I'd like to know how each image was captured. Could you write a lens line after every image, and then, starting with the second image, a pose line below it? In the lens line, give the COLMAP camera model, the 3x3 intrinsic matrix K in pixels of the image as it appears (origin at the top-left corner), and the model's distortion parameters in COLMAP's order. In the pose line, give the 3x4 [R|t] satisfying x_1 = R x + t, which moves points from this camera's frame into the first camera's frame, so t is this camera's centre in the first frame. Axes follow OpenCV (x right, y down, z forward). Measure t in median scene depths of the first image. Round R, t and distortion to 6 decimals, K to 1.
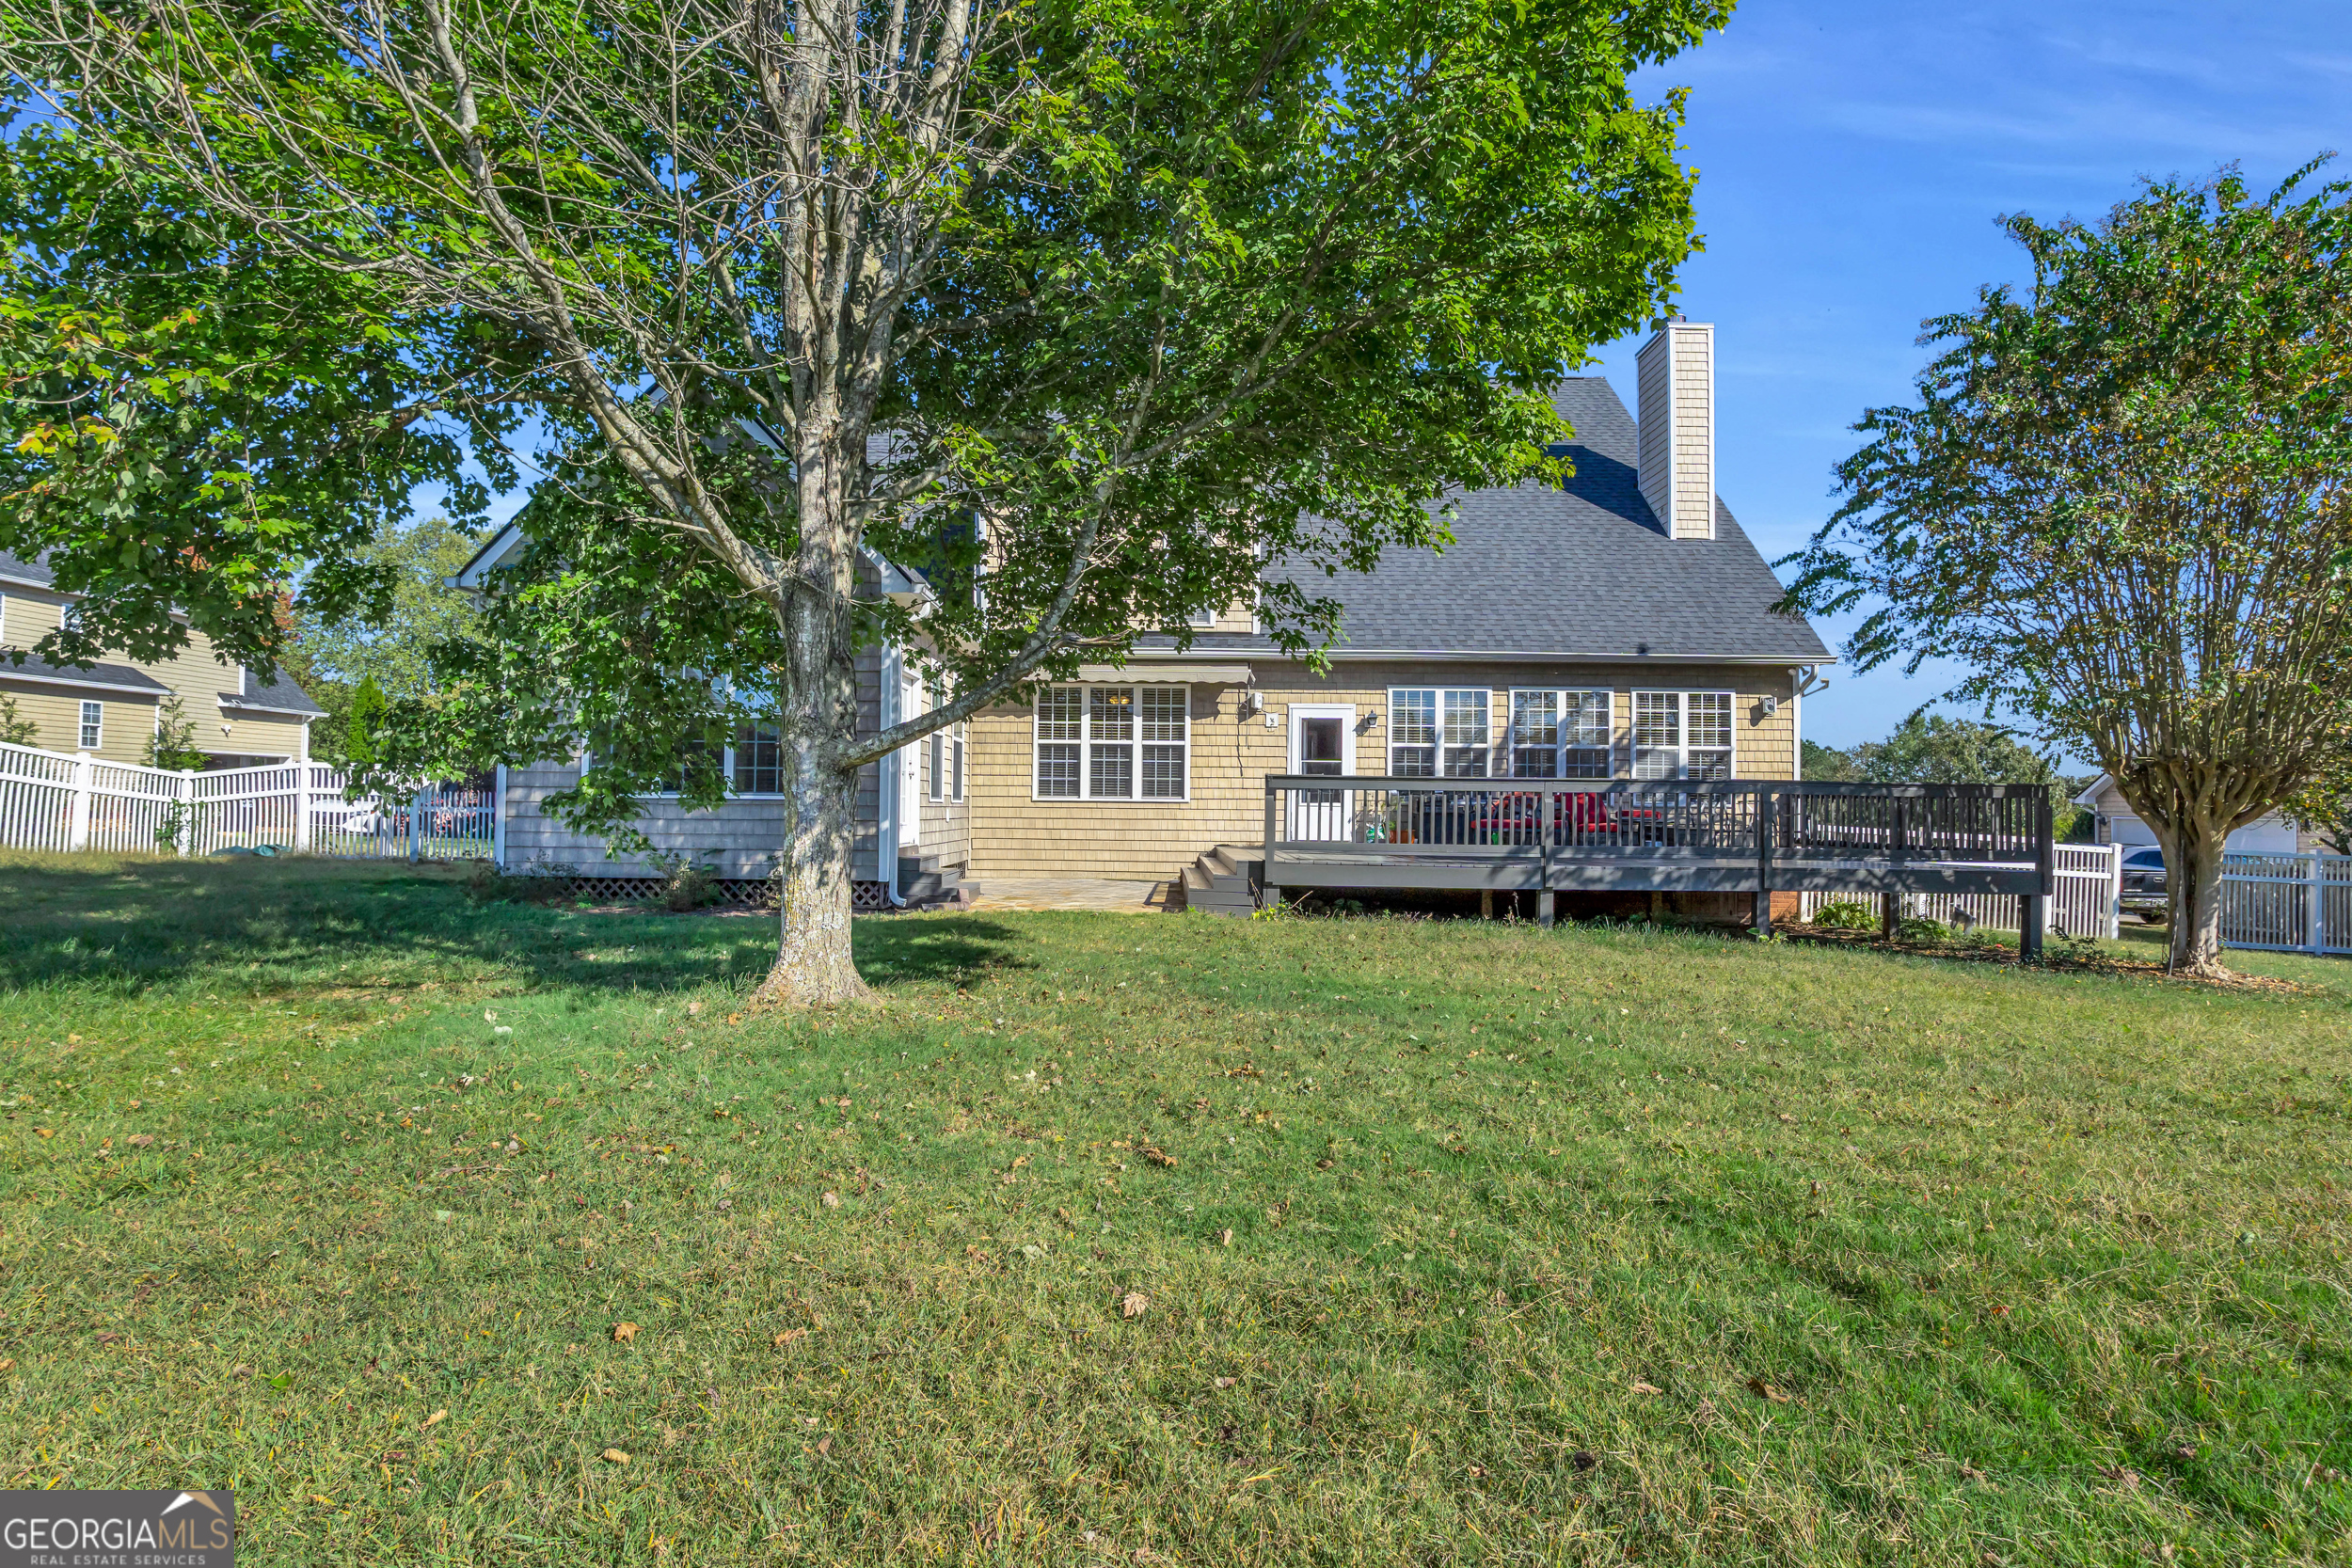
lens RADIAL K [[1121.2, 0, 1150.8], [0, 1121.2, 804.0], [0, 0, 1]] dist [-0.011108, 0.001424]
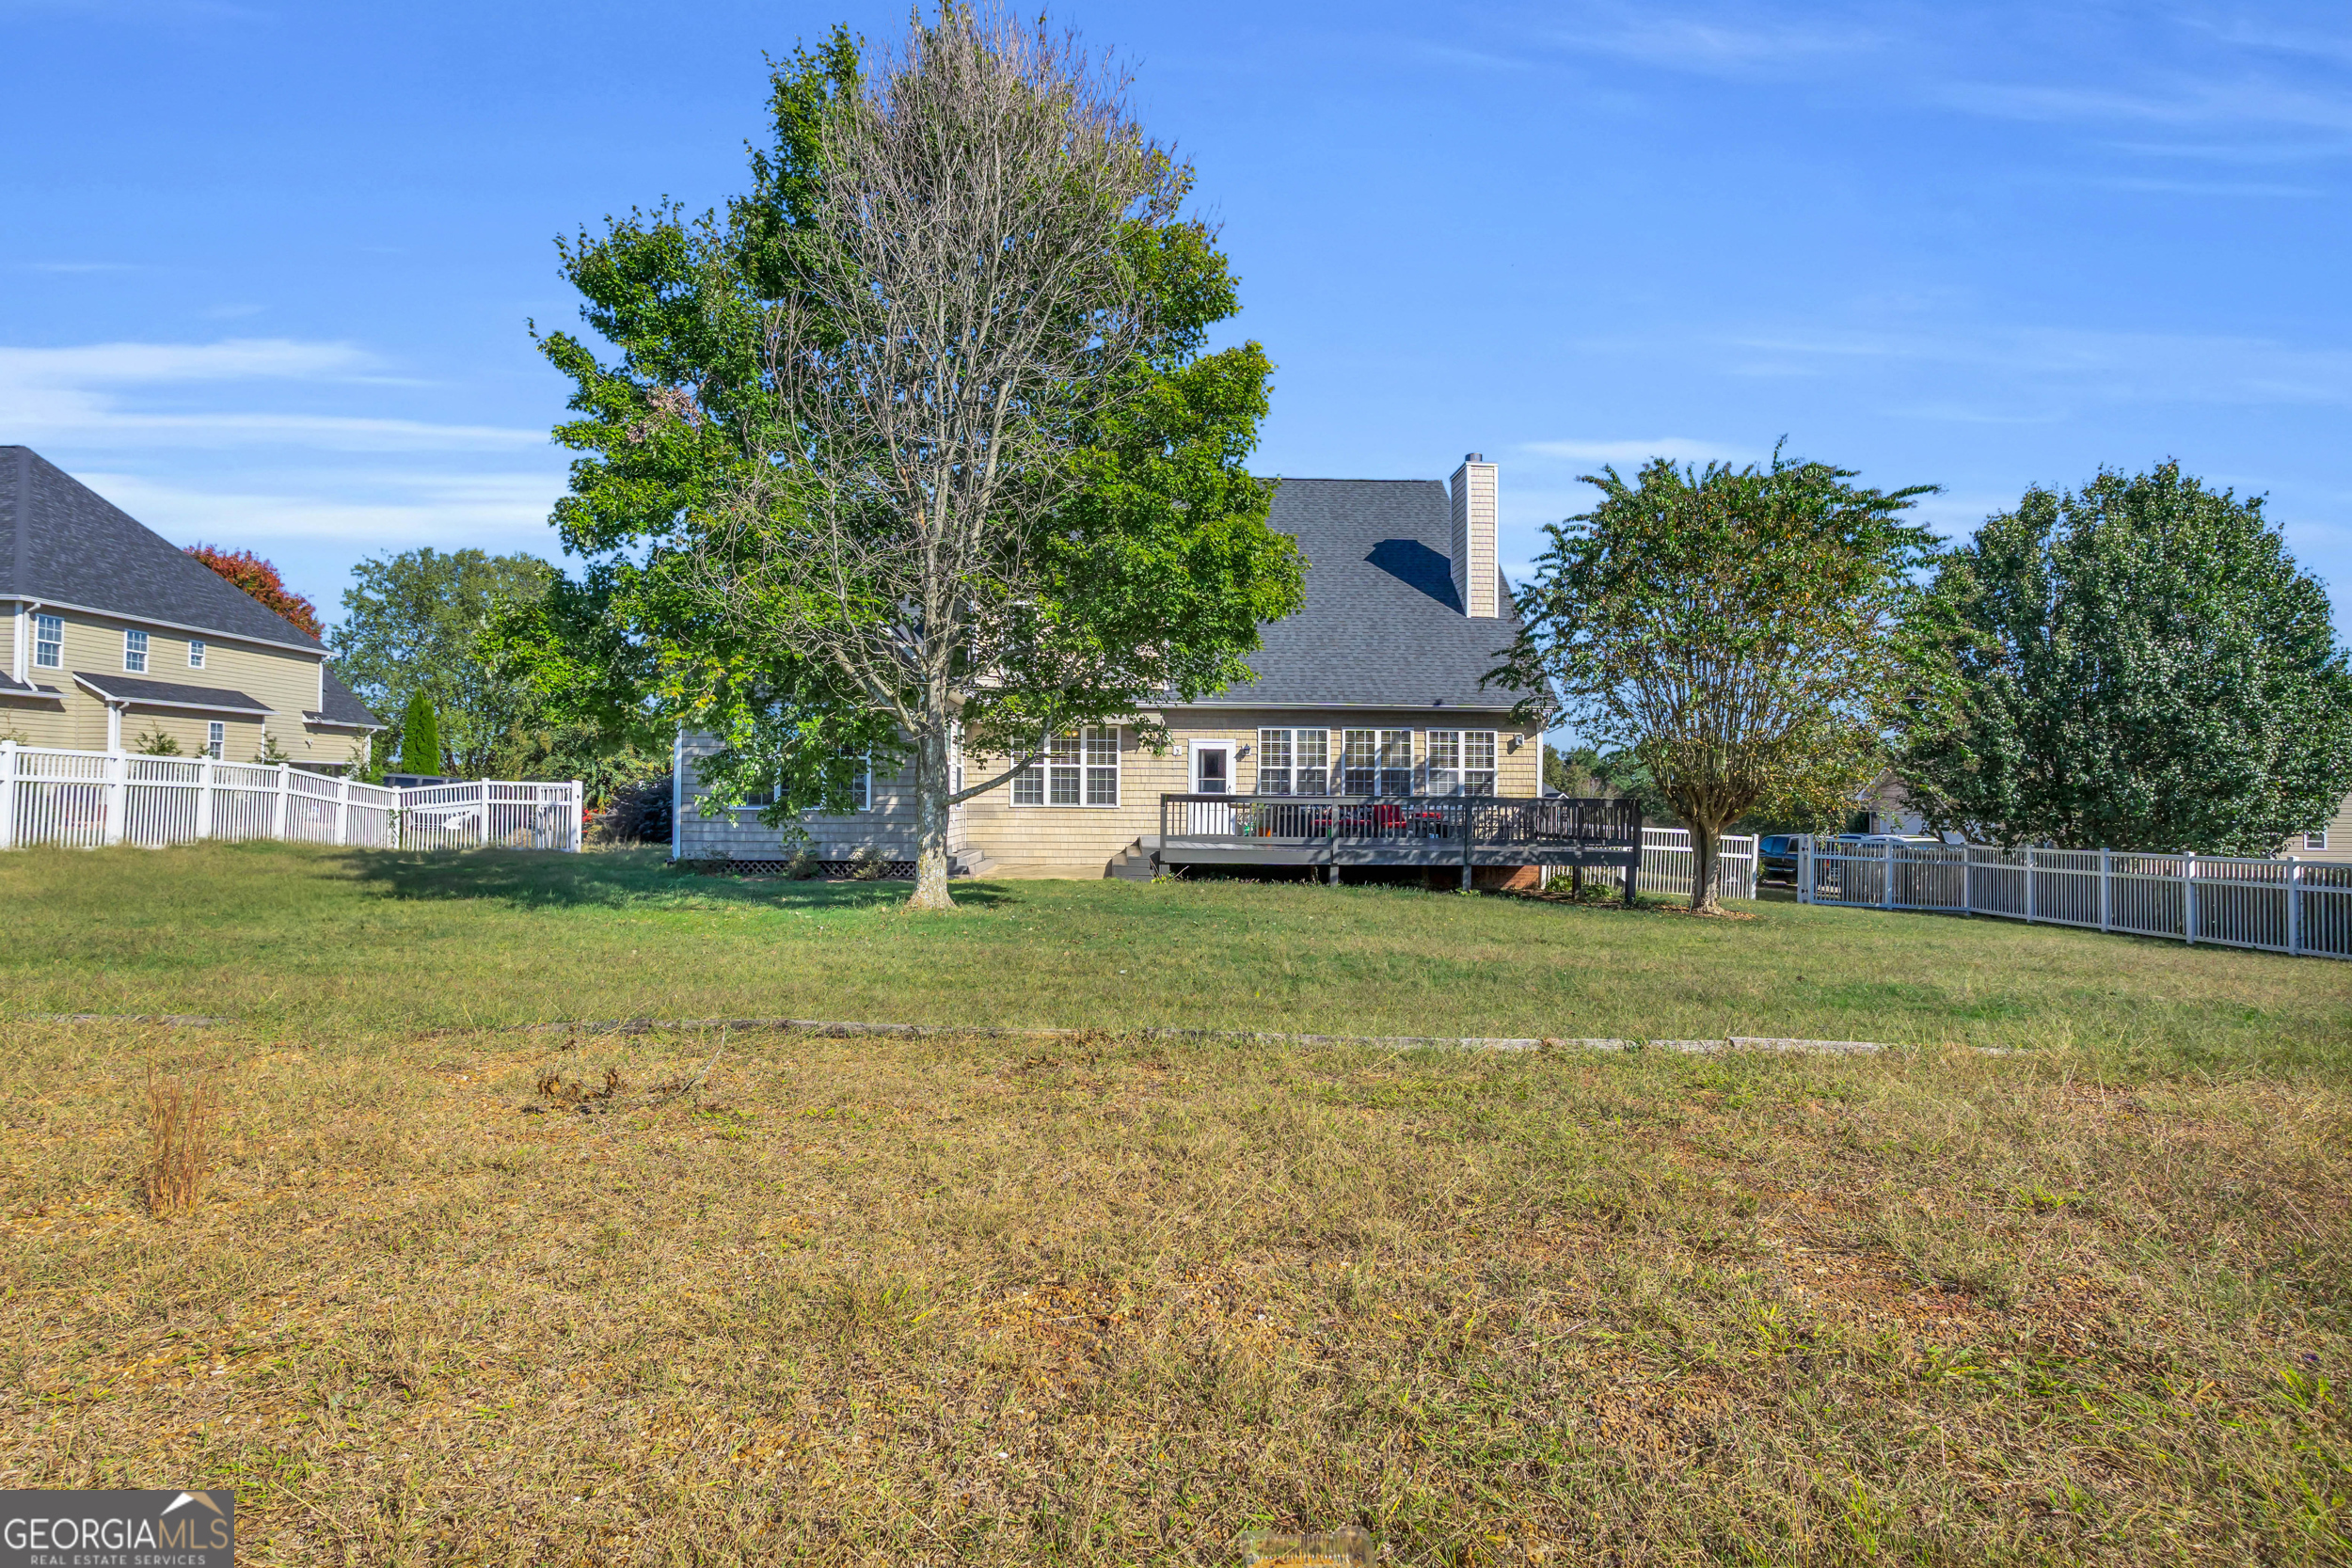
lens RADIAL K [[1107.4, 0, 1174.2], [0, 1107.4, 798.9], [0, 0, 1]] dist [-0.004028, -0.000449]
pose [[0.998231, -0.001815, 0.059435, 0.019354], [0.001667, 0.999995, 0.002546, -0.016600], [-0.059439, -0.002442, 0.998229, -0.417849]]
